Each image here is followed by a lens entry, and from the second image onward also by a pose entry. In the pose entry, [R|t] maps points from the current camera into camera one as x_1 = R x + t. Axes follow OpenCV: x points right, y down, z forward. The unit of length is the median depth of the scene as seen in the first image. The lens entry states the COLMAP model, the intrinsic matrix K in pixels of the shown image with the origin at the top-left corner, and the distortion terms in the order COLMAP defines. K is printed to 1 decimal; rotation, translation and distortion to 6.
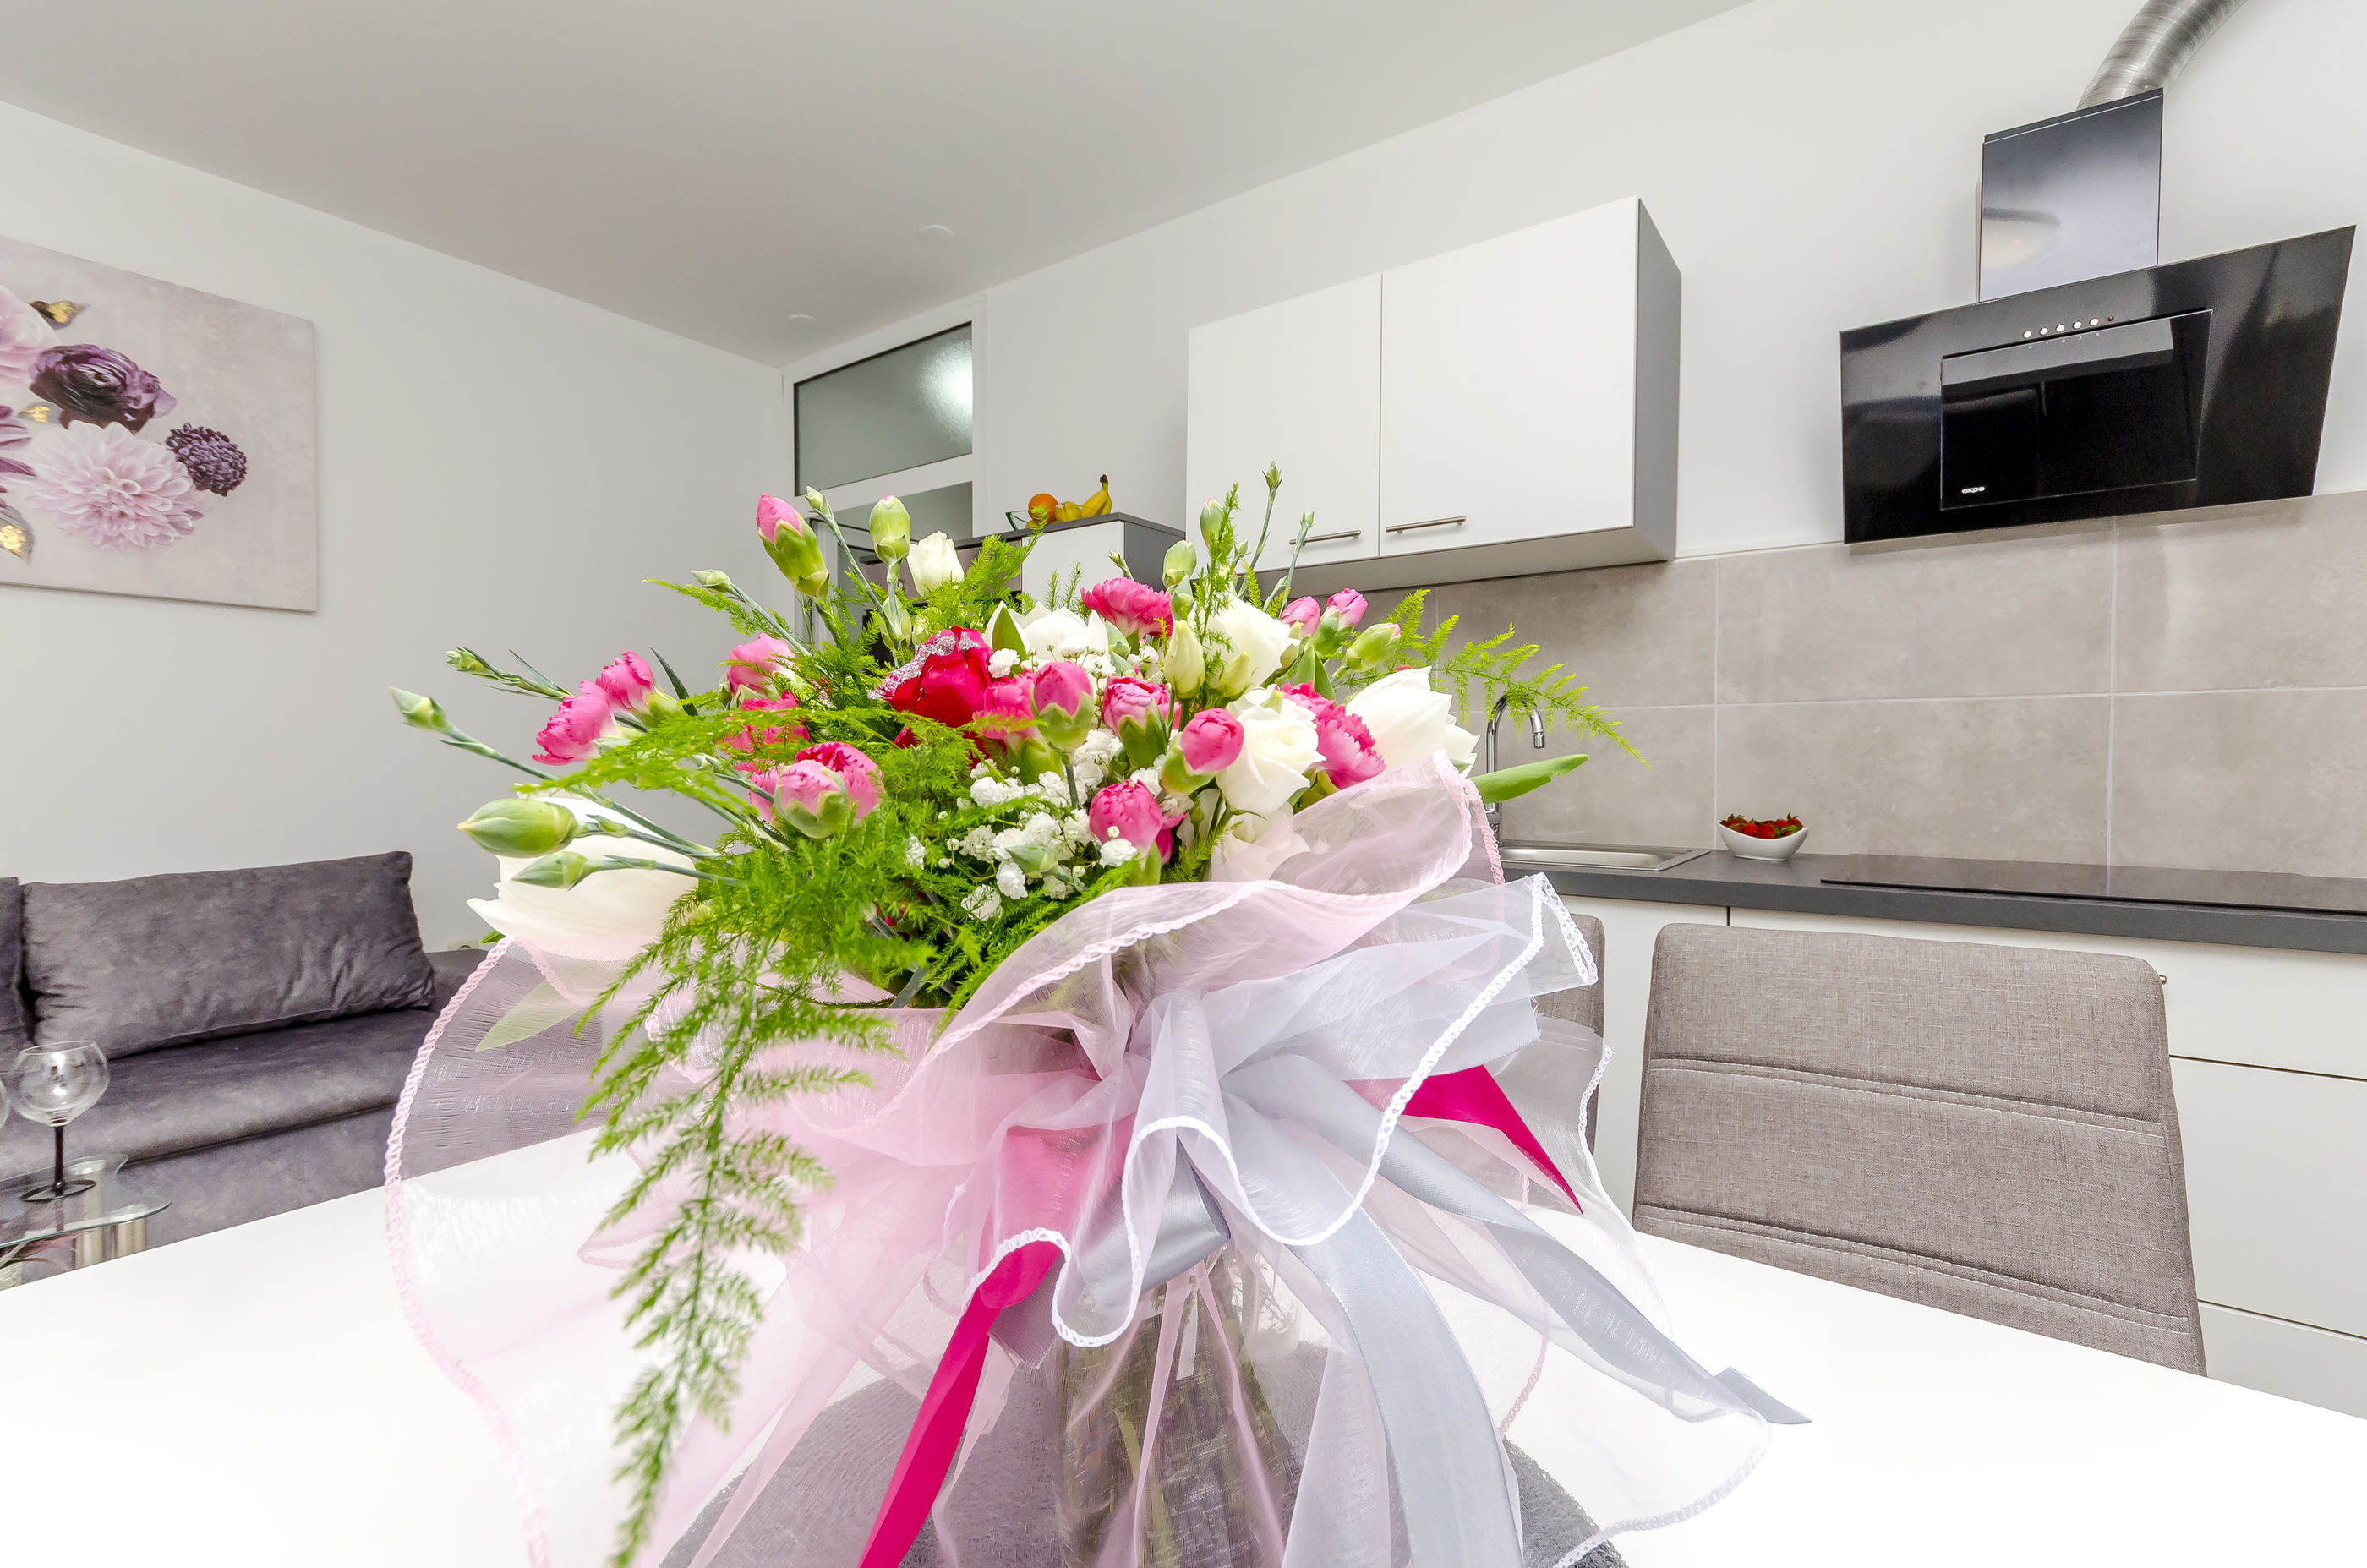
lens RADIAL K [[1032.9, 0, 1192.3], [0, 1032.9, 780.8], [0, 0, 1]] dist [0.007891, 0.000034]
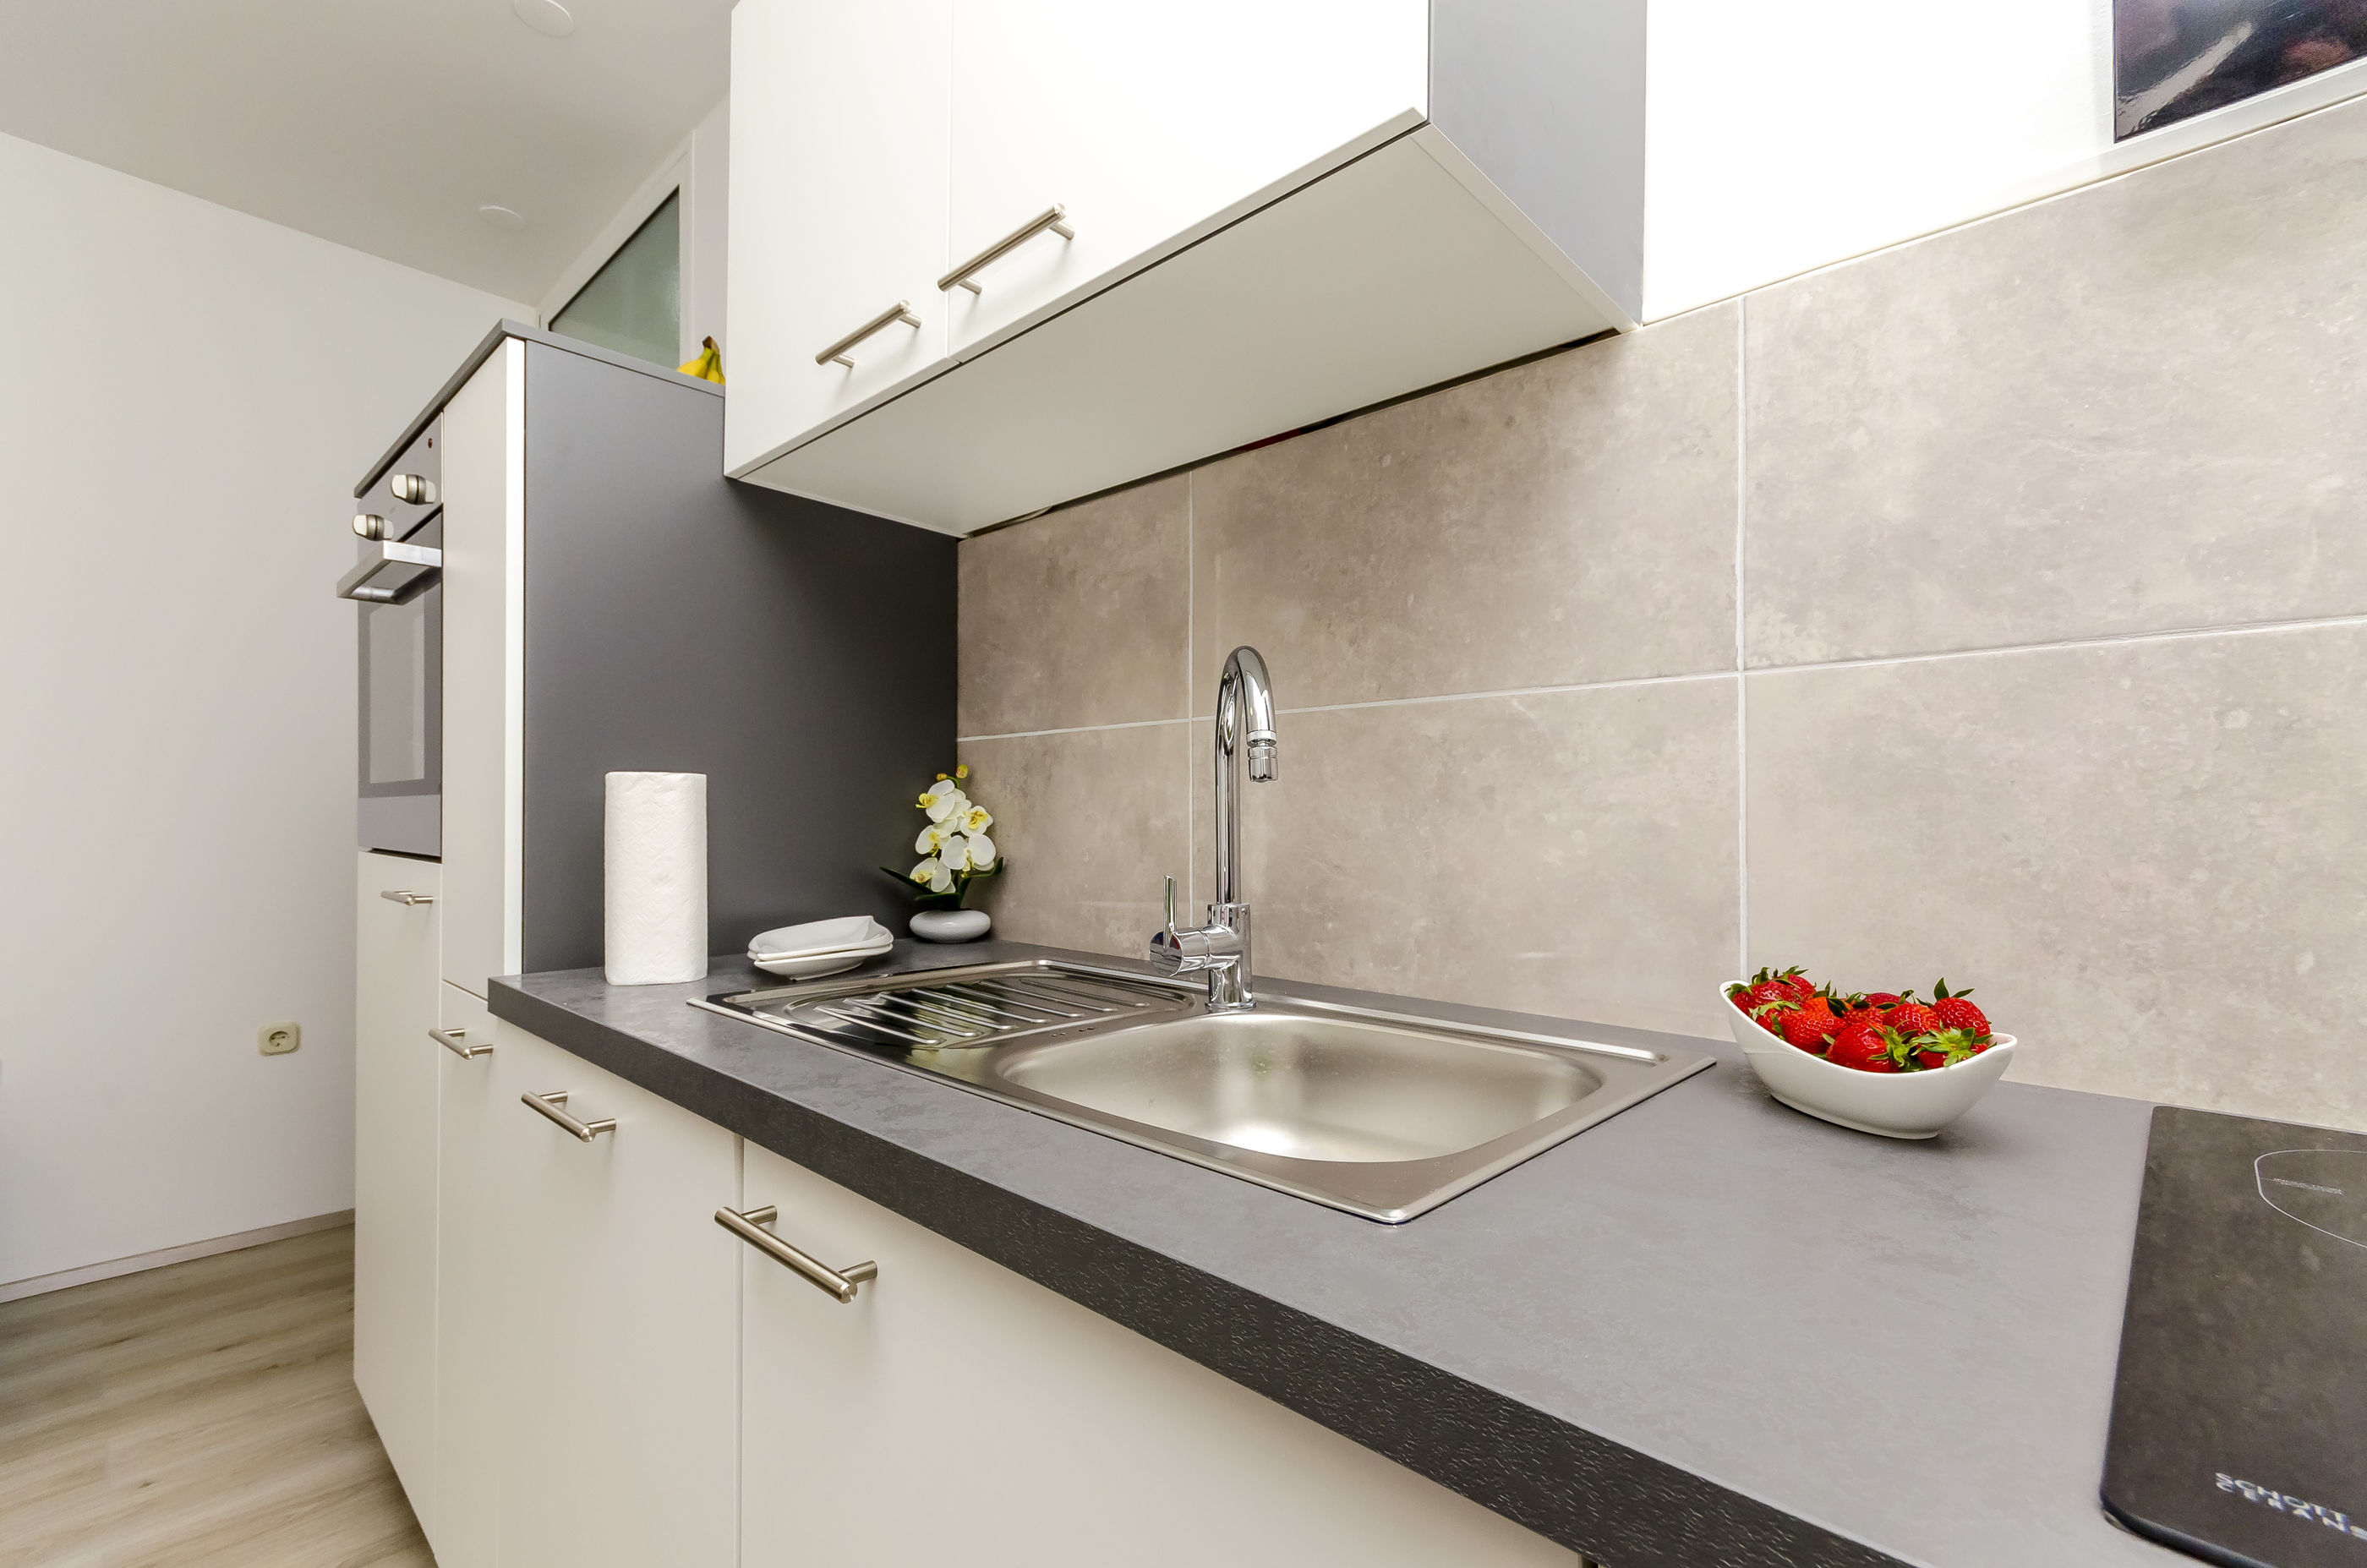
lens RADIAL K [[1025.4, 0, 1187.4], [0, 1025.4, 802.8], [0, 0, 1]] dist [0.011224, 0.000456]
pose [[0.992316, -0.000385, -0.123727, 0.385072], [-0.002808, 0.999667, -0.025633, -0.014608], [0.123696, 0.025783, 0.991985, 0.654839]]
